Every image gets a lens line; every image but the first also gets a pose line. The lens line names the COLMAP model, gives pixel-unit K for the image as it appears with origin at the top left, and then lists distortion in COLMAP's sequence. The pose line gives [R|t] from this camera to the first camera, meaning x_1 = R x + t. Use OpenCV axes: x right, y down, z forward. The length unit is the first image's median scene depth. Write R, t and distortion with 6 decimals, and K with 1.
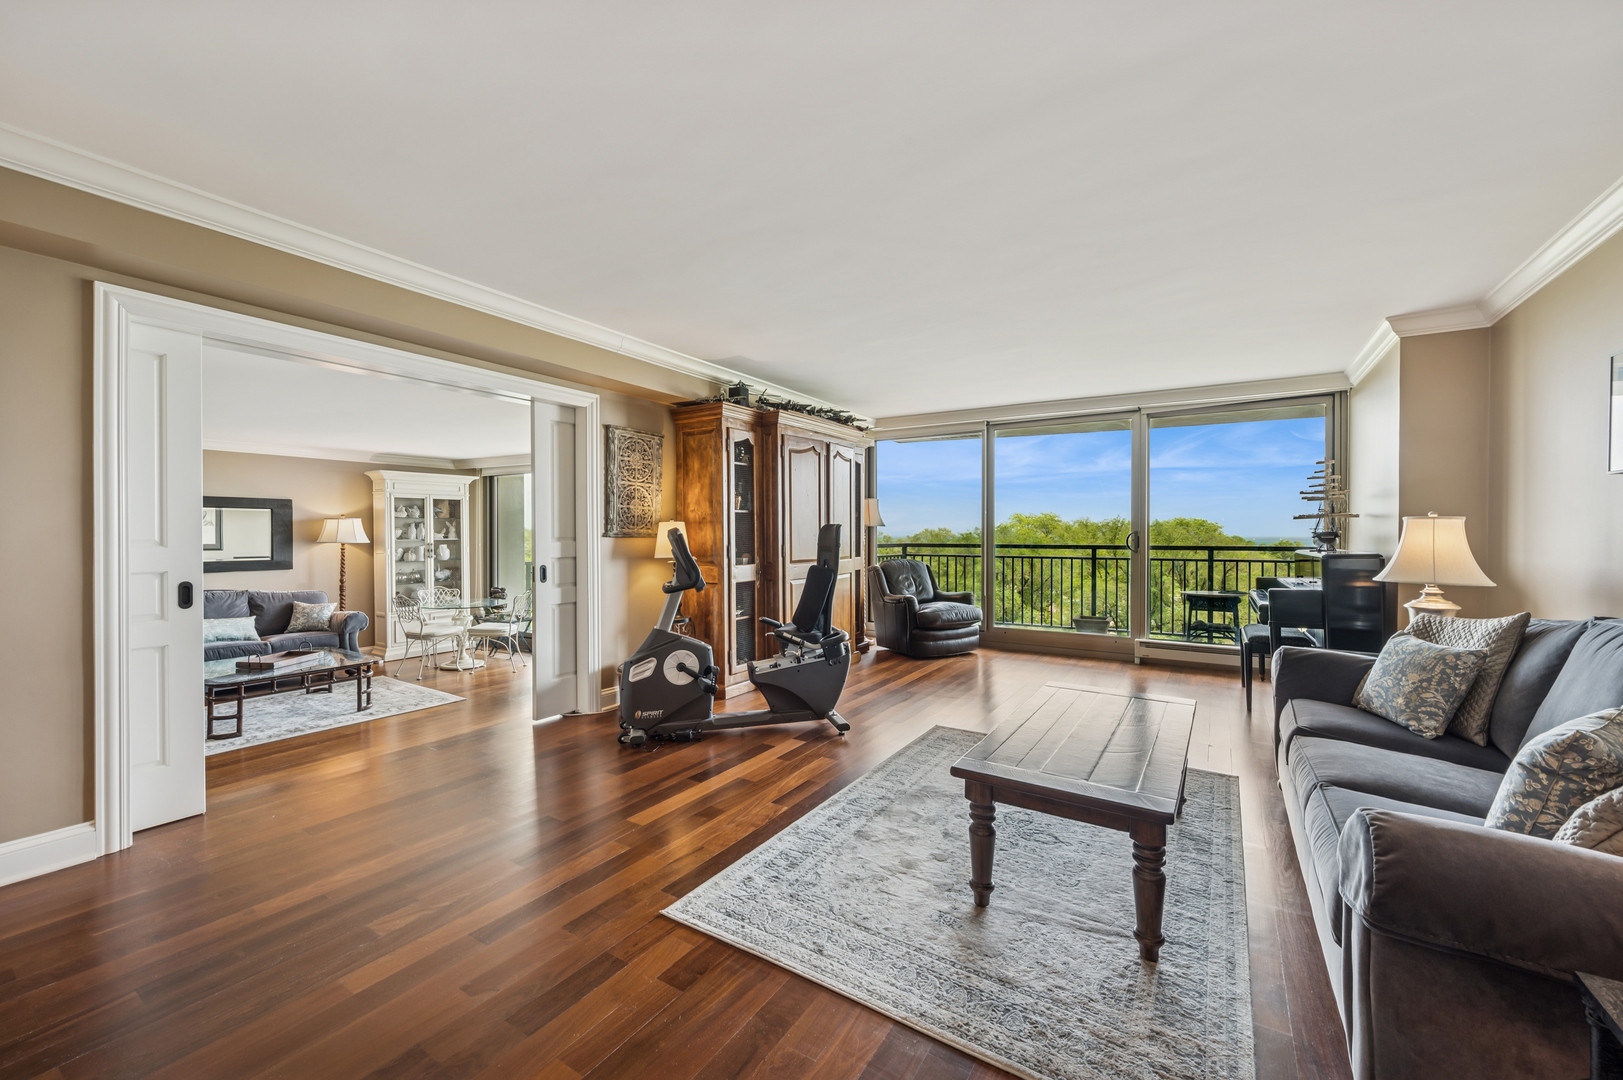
lens RADIAL K [[648.3, 0, 823.0], [0, 648.3, 535.0], [0, 0, 1]] dist [0.000819, -0.001152]
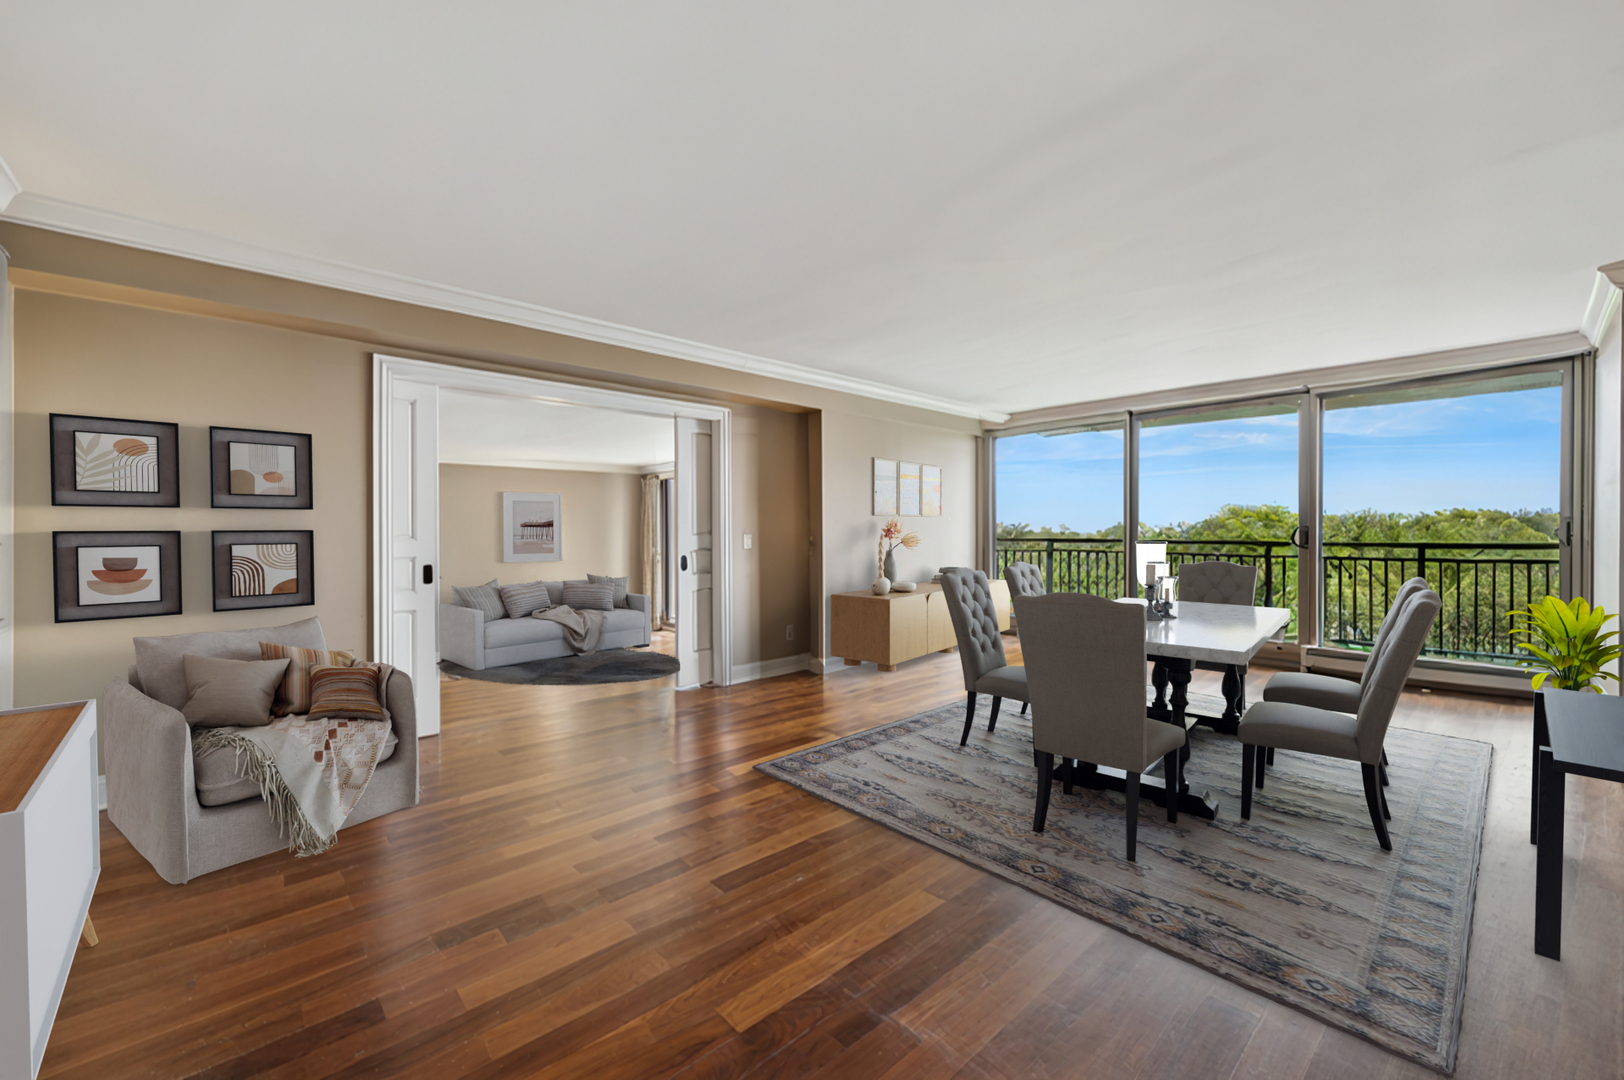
lens RADIAL K [[664.6, 0, 840.0], [0, 664.6, 527.1], [0, 0, 1]] dist [0.010308, -0.000213]
pose [[0.963380, -0.002135, -0.268130, 0.121829], [0.000908, 0.999989, -0.004699, -0.000224], [0.268137, 0.004284, 0.963371, -0.067775]]
